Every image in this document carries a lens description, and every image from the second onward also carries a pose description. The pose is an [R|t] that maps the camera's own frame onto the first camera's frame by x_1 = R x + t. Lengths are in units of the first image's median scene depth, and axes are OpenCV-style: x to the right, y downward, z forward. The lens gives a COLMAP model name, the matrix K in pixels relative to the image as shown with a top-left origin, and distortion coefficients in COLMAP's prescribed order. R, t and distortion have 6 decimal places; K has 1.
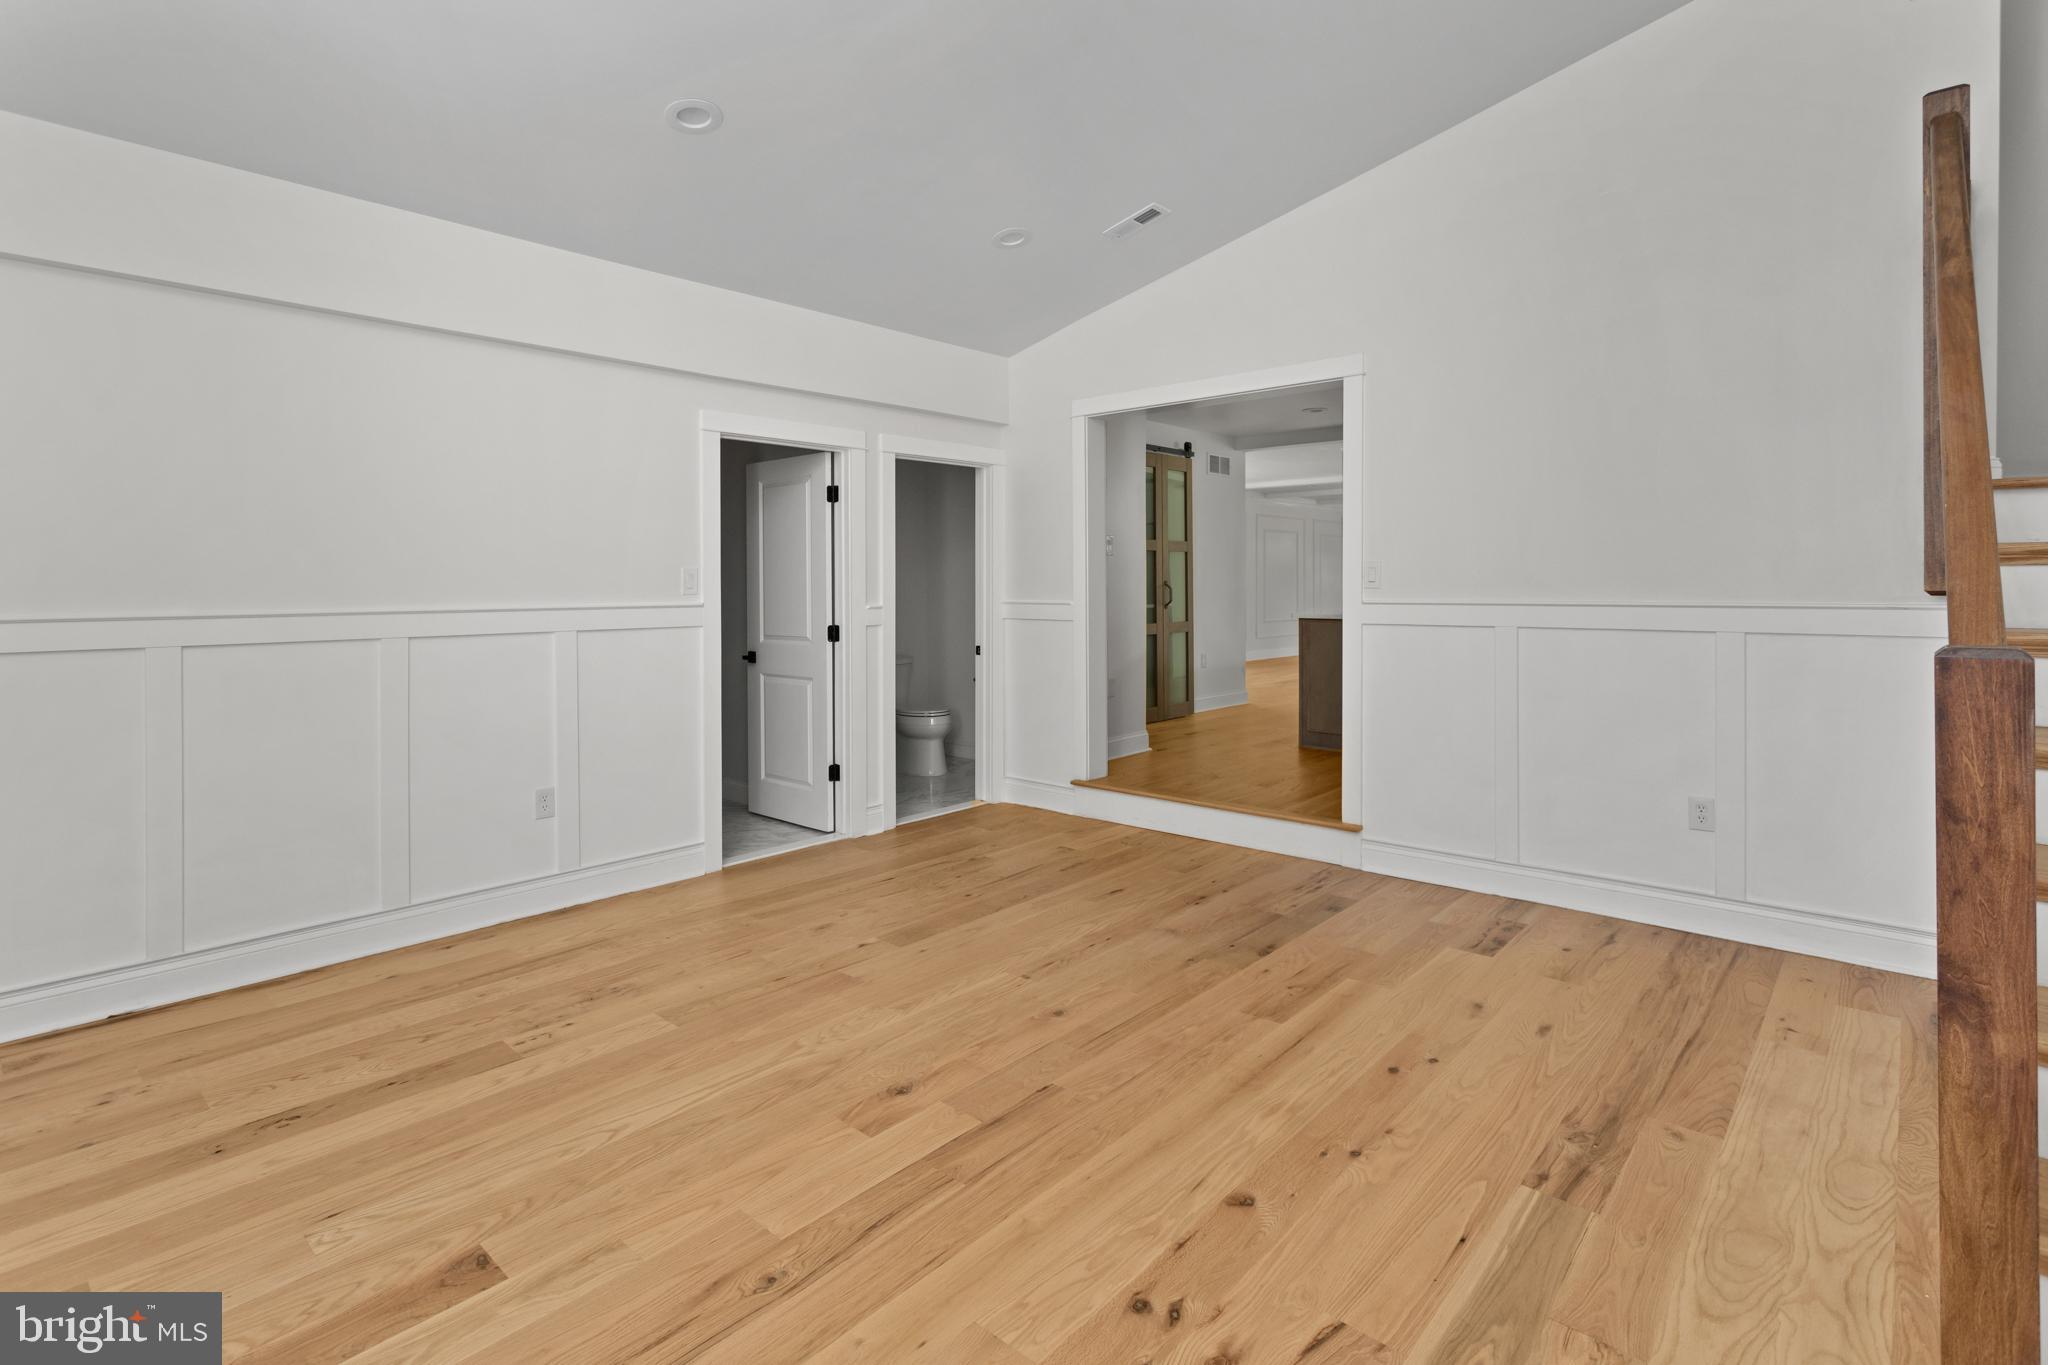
lens RADIAL K [[987.9, 0, 1019.8], [0, 987.9, 609.9], [0, 0, 1]] dist [0.002416, -0.000136]
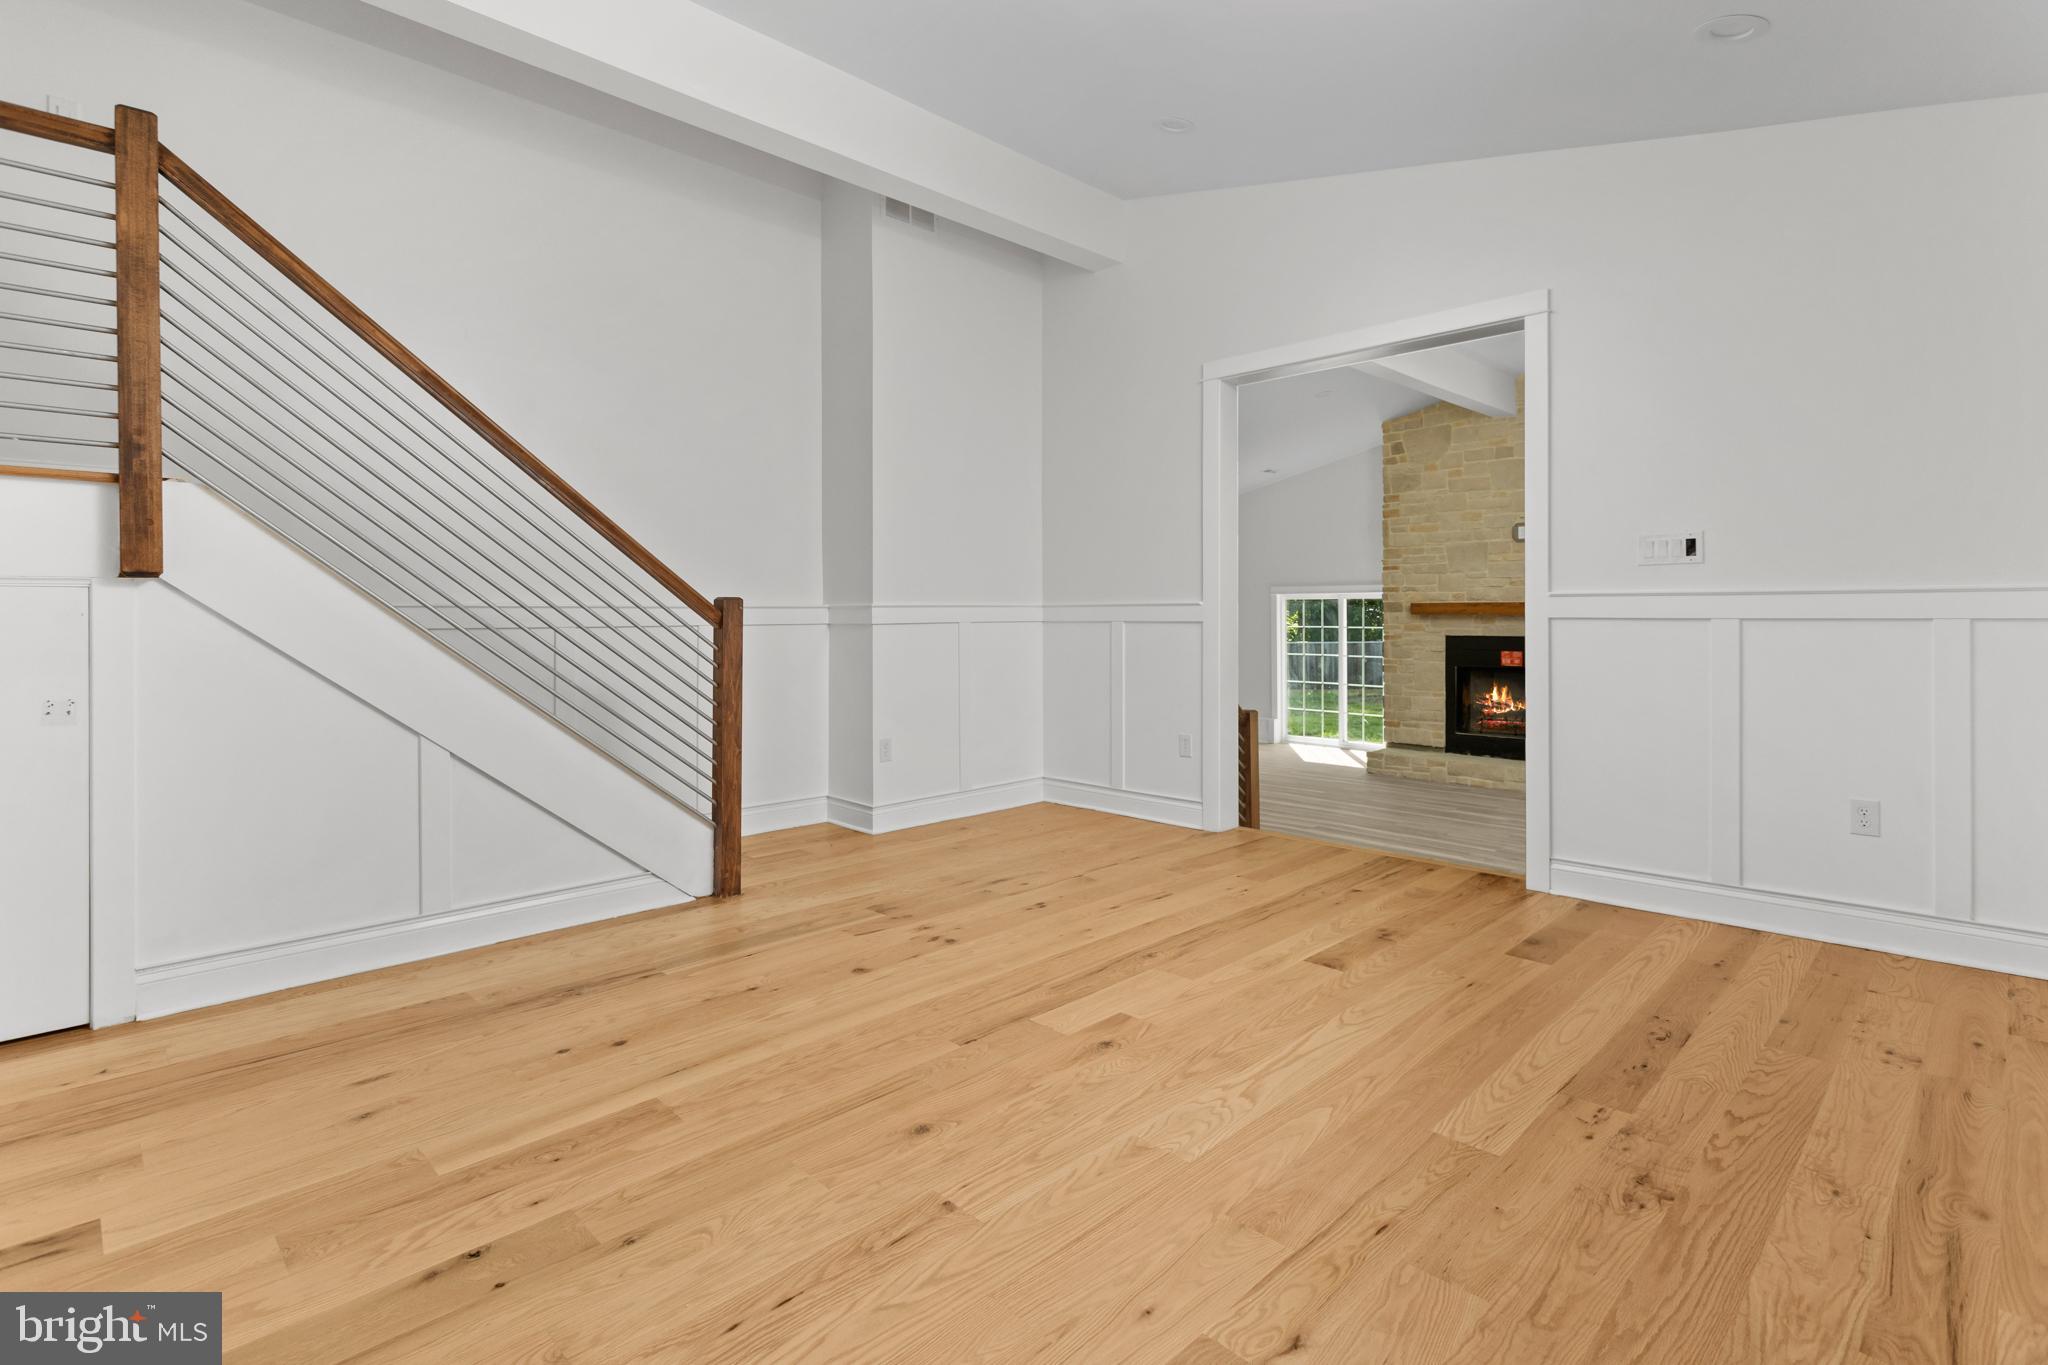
lens RADIAL K [[987.9, 0, 1019.8], [0, 987.9, 609.9], [0, 0, 1]] dist [0.002416, -0.000136]
pose [[-0.998139, 0.011601, 0.059873, -0.093291], [0.013041, 0.999634, 0.023714, 0.006458], [-0.059576, 0.024451, -0.997924, 1.963355]]
